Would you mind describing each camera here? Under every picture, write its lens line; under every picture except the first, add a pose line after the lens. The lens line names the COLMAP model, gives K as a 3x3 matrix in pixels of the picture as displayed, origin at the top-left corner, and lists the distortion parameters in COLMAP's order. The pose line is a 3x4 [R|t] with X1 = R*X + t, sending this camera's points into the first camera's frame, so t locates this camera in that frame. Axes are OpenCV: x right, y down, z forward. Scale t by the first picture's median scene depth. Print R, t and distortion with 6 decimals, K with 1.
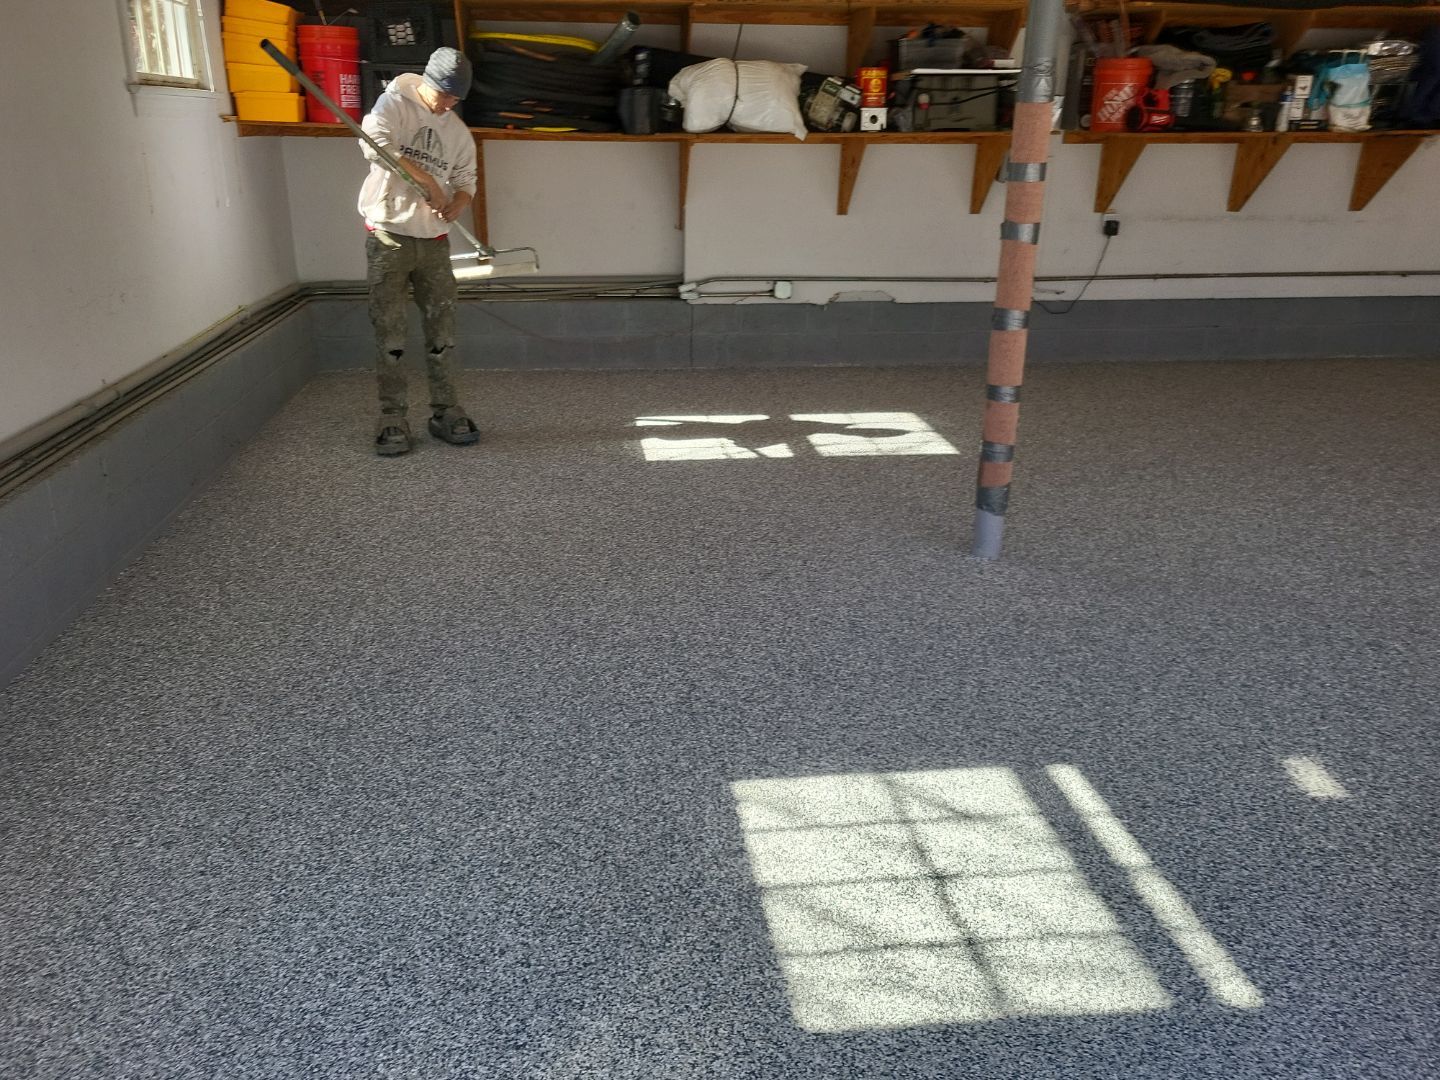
lens RADIAL K [[1131.1, 0, 704.9], [0, 1131.1, 539.5], [0, 0, 1]] dist [0.055765, -0.040407]
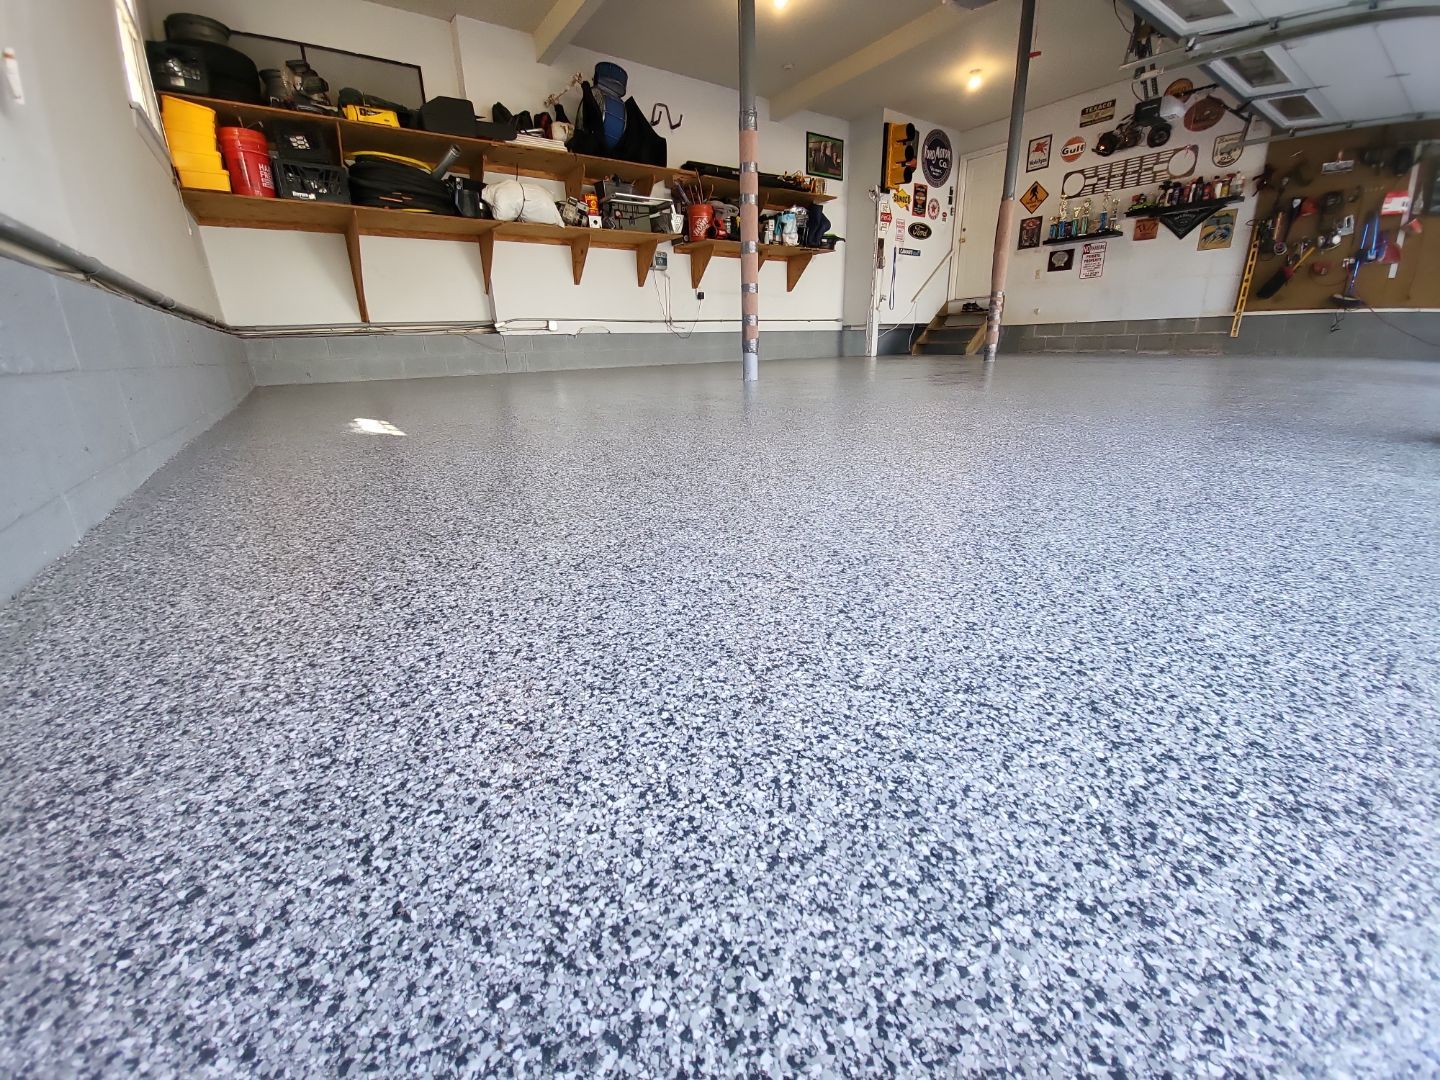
lens RADIAL K [[559.0, 0, 714.6], [0, 559.0, 538.0], [0, 0, 1]] dist [-0.010476, -0.005448]
pose [[0.871520, -0.192673, 0.450922, -0.209278], [0.202806, 0.978866, 0.026283, 0.173381], [-0.446456, 0.068544, 0.892176, 0.118463]]
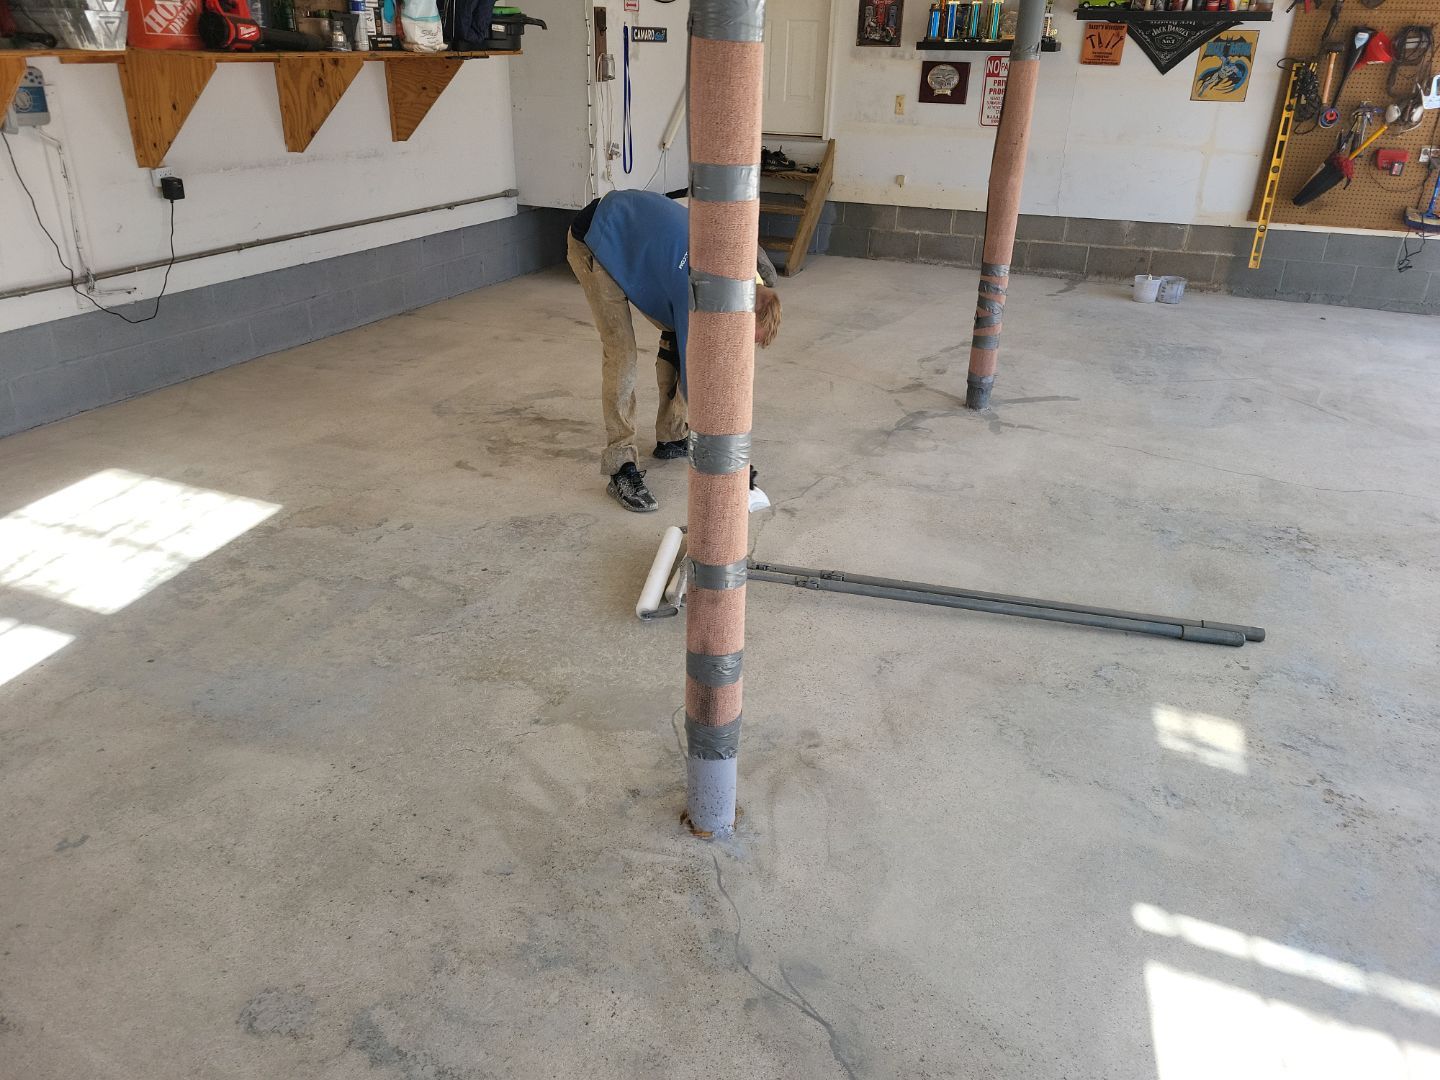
lens RADIAL K [[1071.8, 0, 702.9], [0, 1071.8, 535.2], [0, 0, 1]] dist [0.063033, -0.043744]
pose [[0.497628, -0.361734, 0.788363, -0.102706], [0.283857, 0.926758, 0.246060, -0.178139], [-0.819629, 0.101335, 0.563861, 0.456336]]
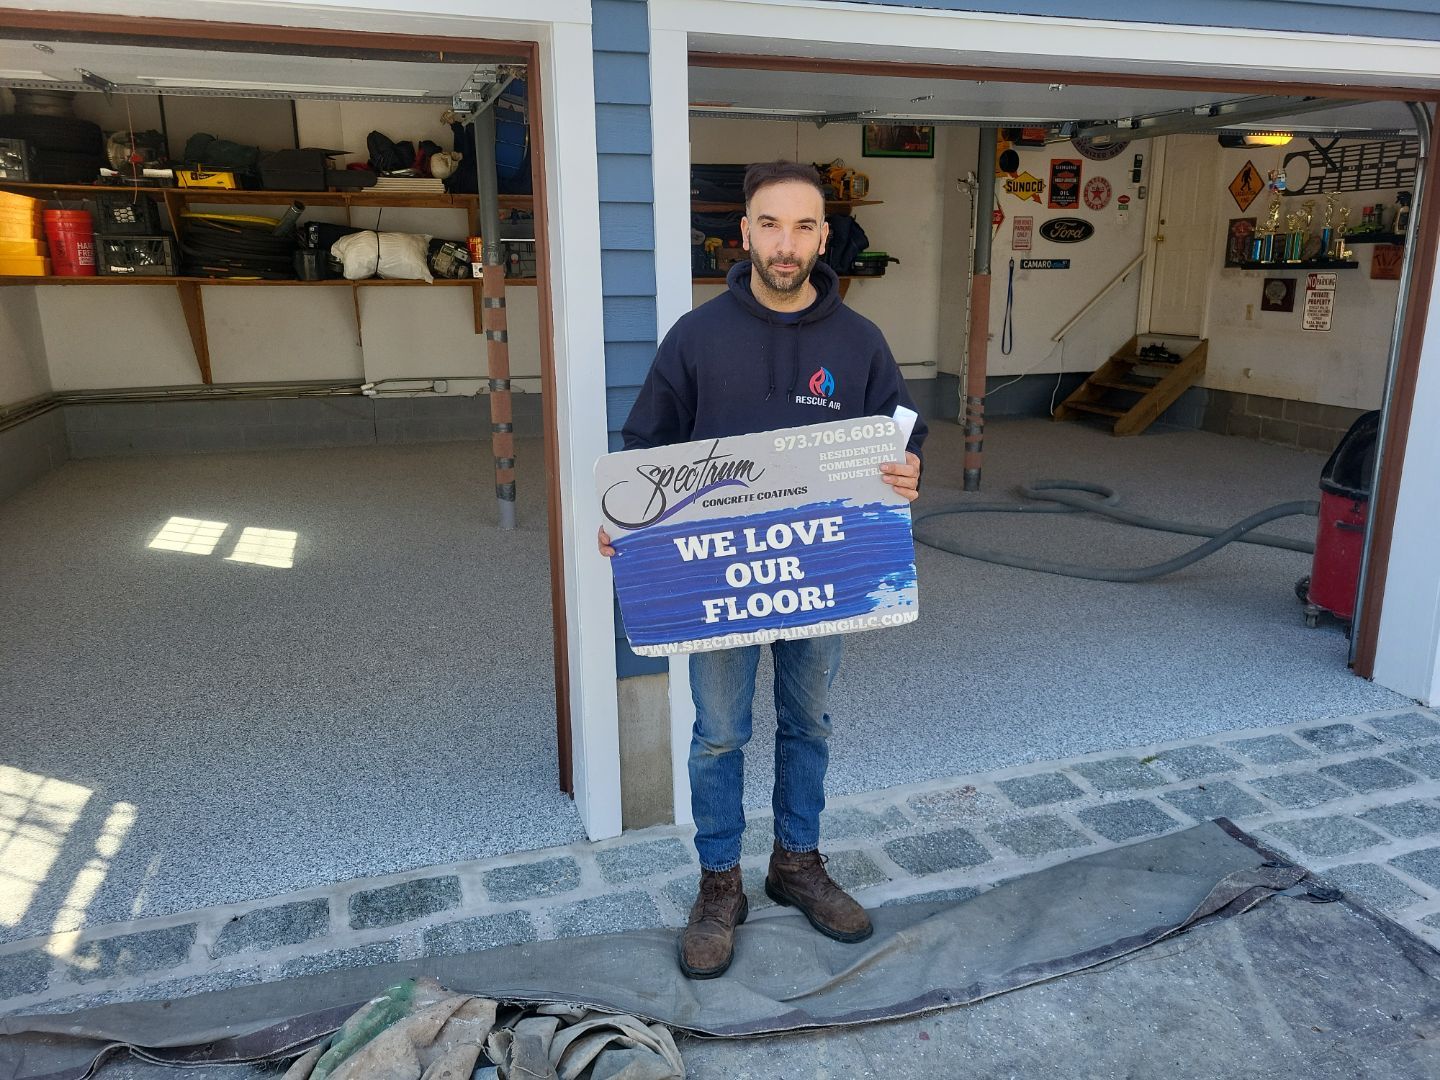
lens RADIAL K [[1071.8, 0, 746.6], [0, 1071.8, 529.0], [0, 0, 1]] dist [0.063033, -0.043744]
pose [[0.978250, -0.059827, 0.198615, 0.194892], [0.081320, 0.991468, -0.101878, 0.144901], [-0.190826, 0.115813, 0.974768, -0.419852]]
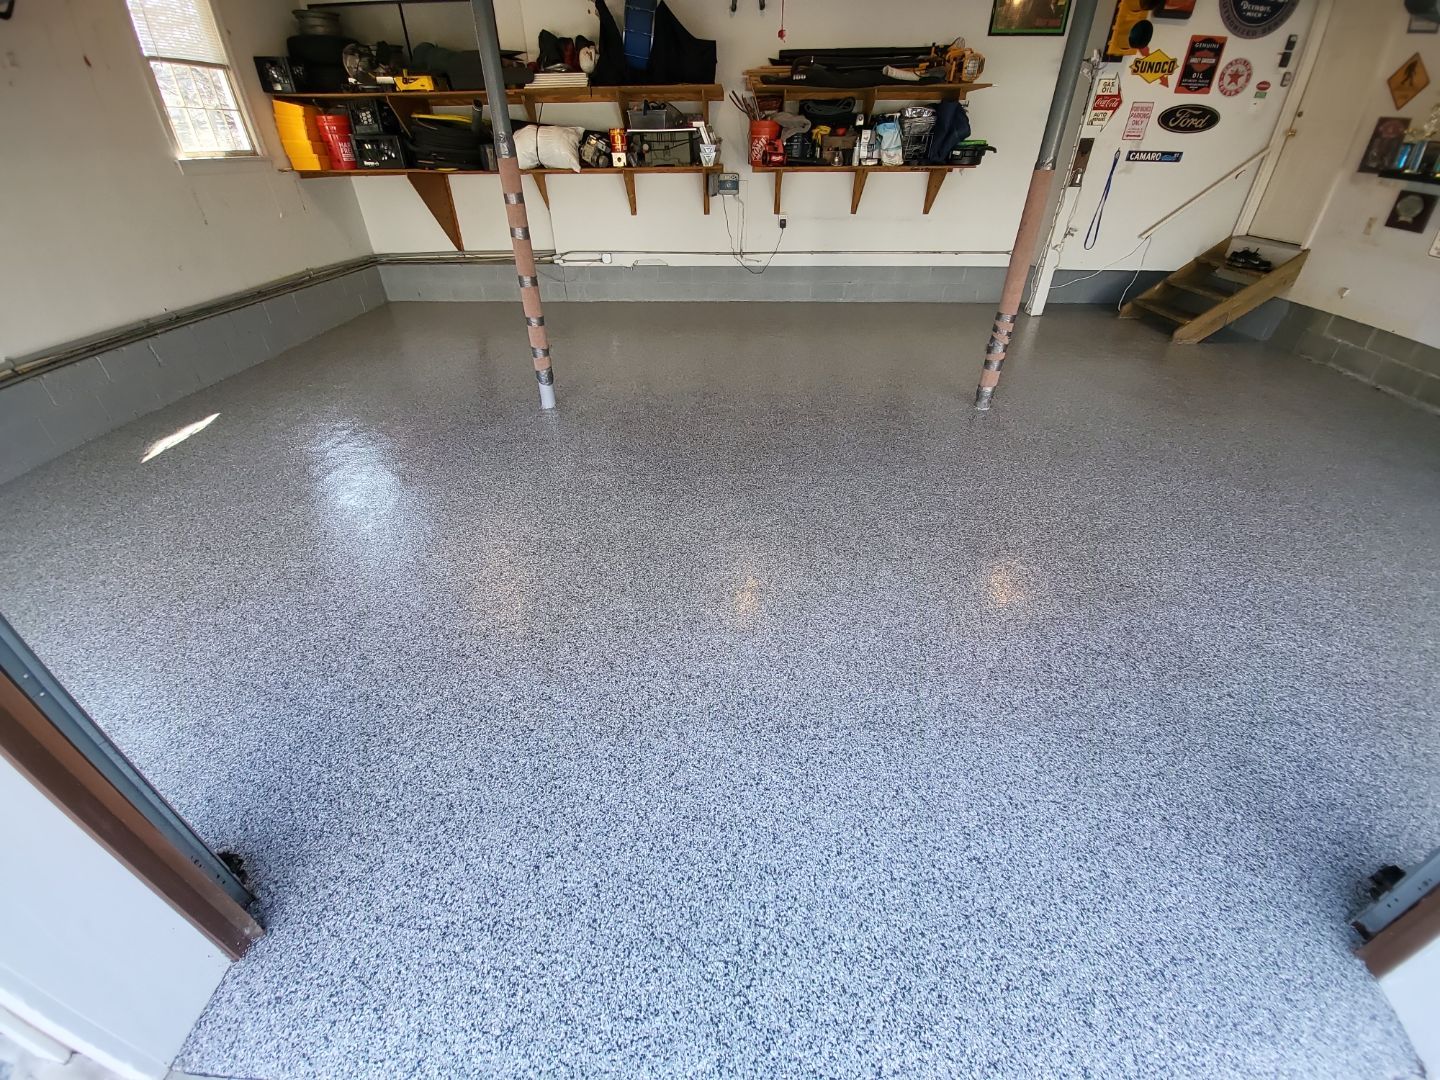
lens RADIAL K [[568.7, 0, 716.4], [0, 568.7, 537.0], [0, 0, 1]] dist [-0.001840, -0.010232]
pose [[0.990195, 0.067060, -0.122541, 0.475626], [-0.034935, 0.968240, 0.247571, -0.011213], [0.135251, -0.240863, 0.961089, -0.005788]]
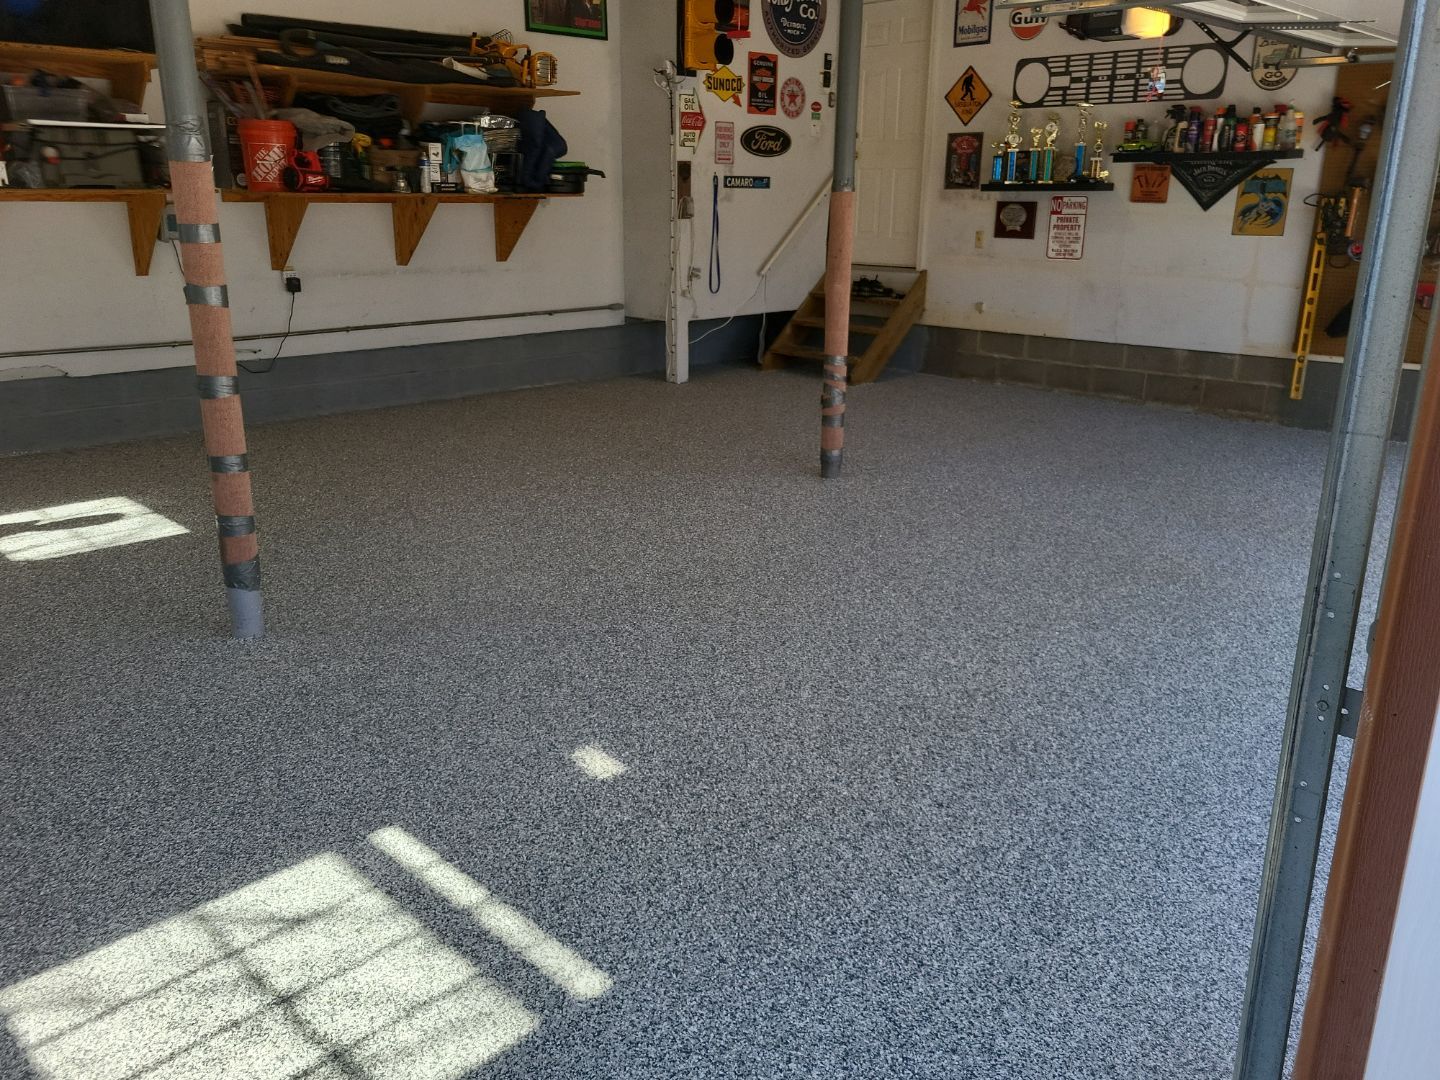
lens RADIAL K [[1123.4, 0, 706.8], [0, 1123.4, 539.6], [0, 0, 1]] dist [0.061736, -0.041716]
pose [[0.779406, -0.188289, 0.597556, -0.001358], [0.214491, 0.976328, 0.027875, -0.003049], [-0.588659, 0.106444, 0.801343, 0.006072]]
